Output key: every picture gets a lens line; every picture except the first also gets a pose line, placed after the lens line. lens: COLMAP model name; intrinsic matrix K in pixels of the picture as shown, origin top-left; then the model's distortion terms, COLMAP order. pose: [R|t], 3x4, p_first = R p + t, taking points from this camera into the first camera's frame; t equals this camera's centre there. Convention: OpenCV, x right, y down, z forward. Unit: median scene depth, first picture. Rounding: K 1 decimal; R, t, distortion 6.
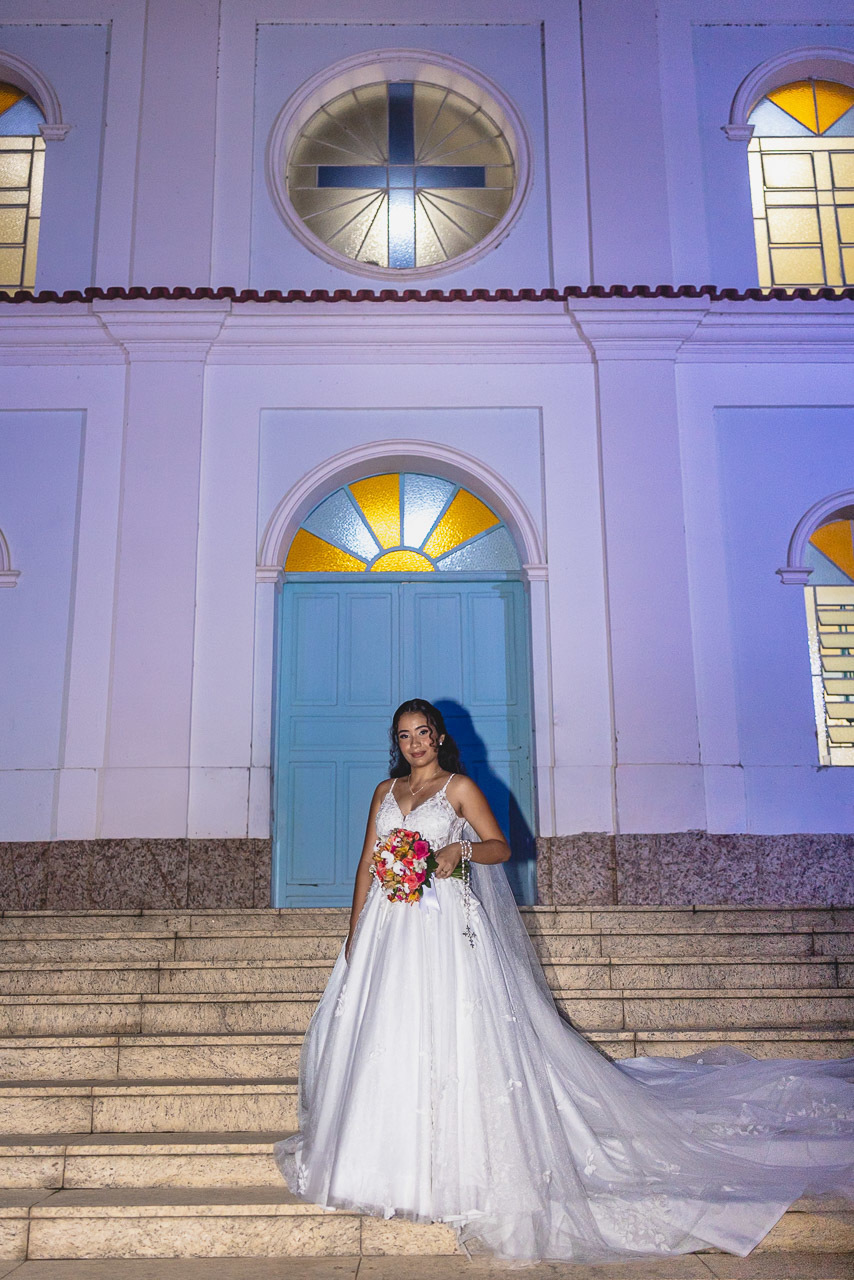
lens RADIAL K [[1283.3, 0, 426.3], [0, 1283.3, 642.7], [0, 0, 1]] dist [0.039595, 0.000000]
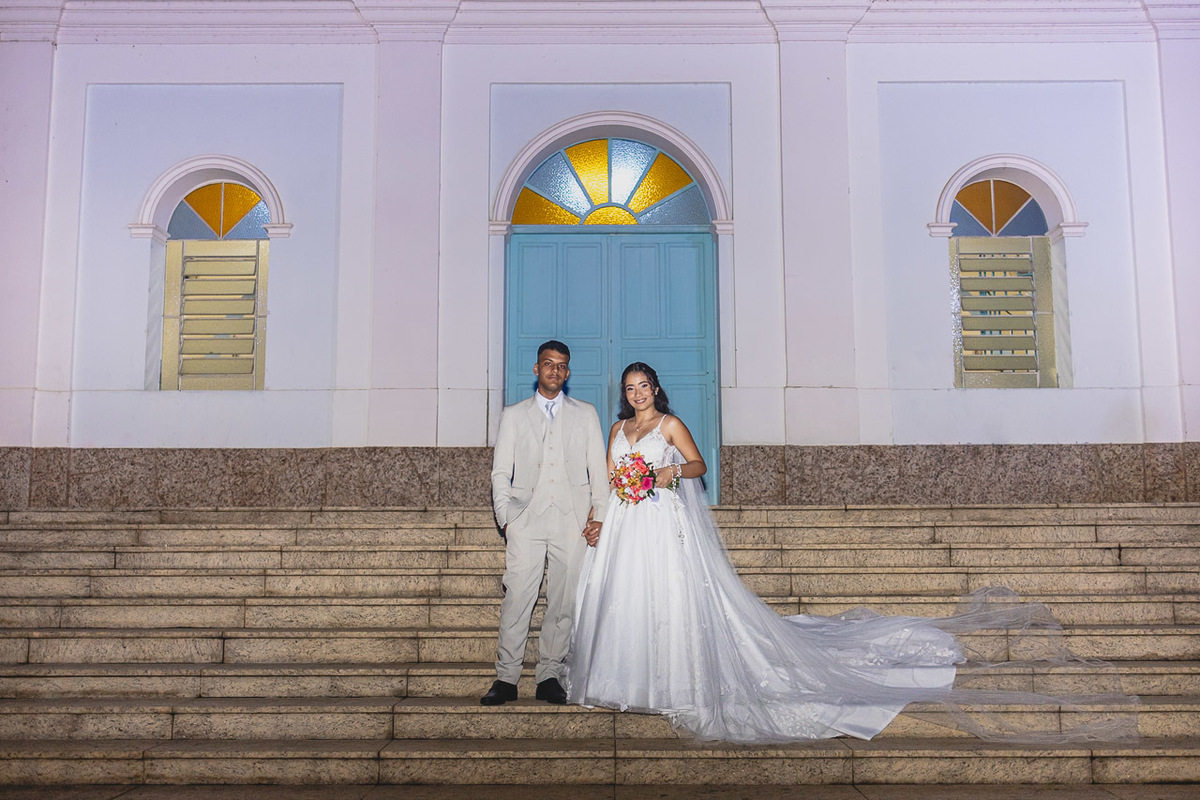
lens RADIAL K [[1203.1, 0, 600.2], [0, 1203.1, 403.9], [0, 0, 1]] dist [0.039595, 0.000000]
pose [[0.999986, 0.004359, -0.003053, -0.039897], [-0.003931, 0.991709, 0.128442, -0.056147], [0.003588, -0.128428, 0.991712, -0.209004]]
